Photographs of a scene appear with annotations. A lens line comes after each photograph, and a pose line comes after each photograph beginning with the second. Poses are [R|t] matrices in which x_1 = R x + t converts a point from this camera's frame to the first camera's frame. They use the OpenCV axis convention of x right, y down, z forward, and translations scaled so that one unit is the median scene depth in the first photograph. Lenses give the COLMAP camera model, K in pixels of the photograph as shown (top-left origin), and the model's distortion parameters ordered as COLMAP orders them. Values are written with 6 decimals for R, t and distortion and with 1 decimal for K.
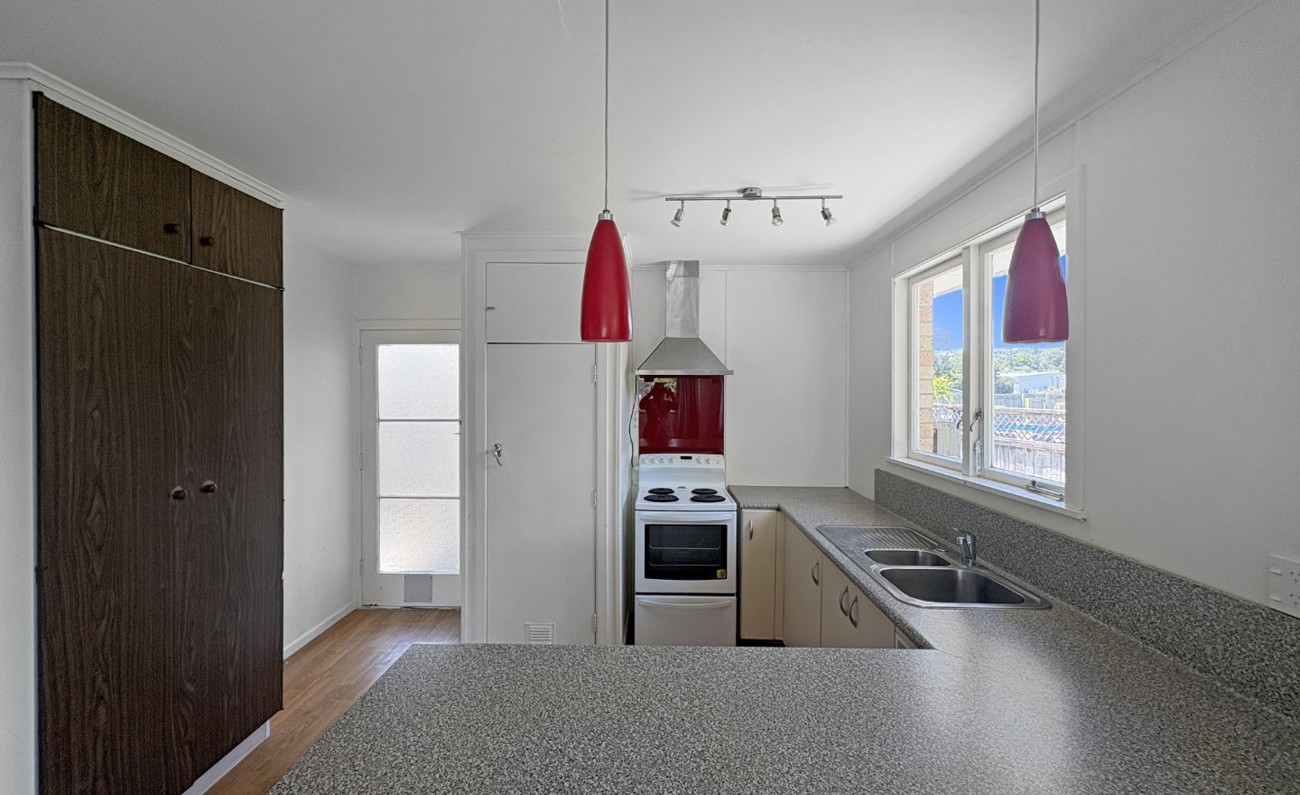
lens RADIAL K [[514.1, 0, 649.2], [0, 514.1, 399.4], [0, 0, 1]] dist [0.002975, 0.000239]
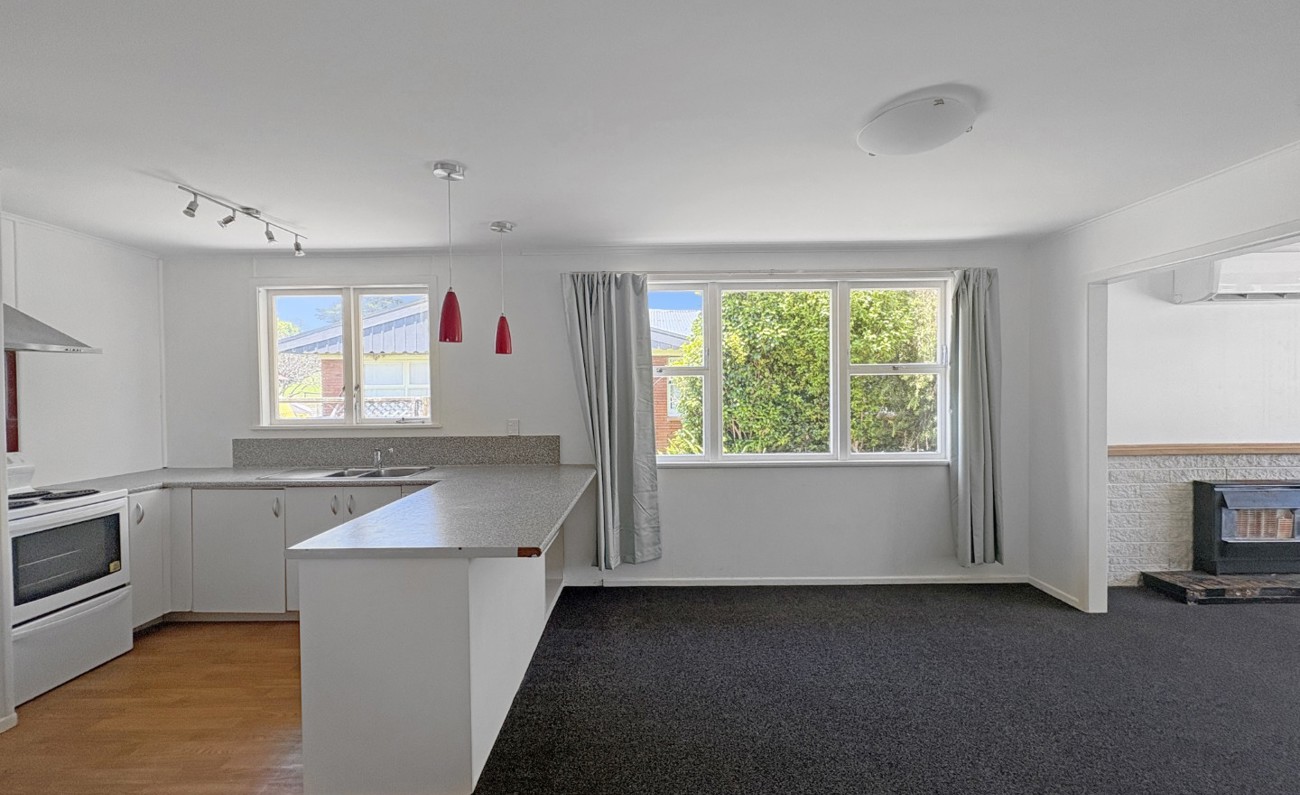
lens RADIAL K [[514.1, 0, 652.0], [0, 514.1, 396.7], [0, 0, 1]] dist [0.002975, 0.000239]
pose [[-0.014796, -0.019290, 0.999704, -1.062716], [0.022644, 0.999551, 0.019622, 0.046986], [-0.999634, 0.022927, -0.014352, 0.047563]]
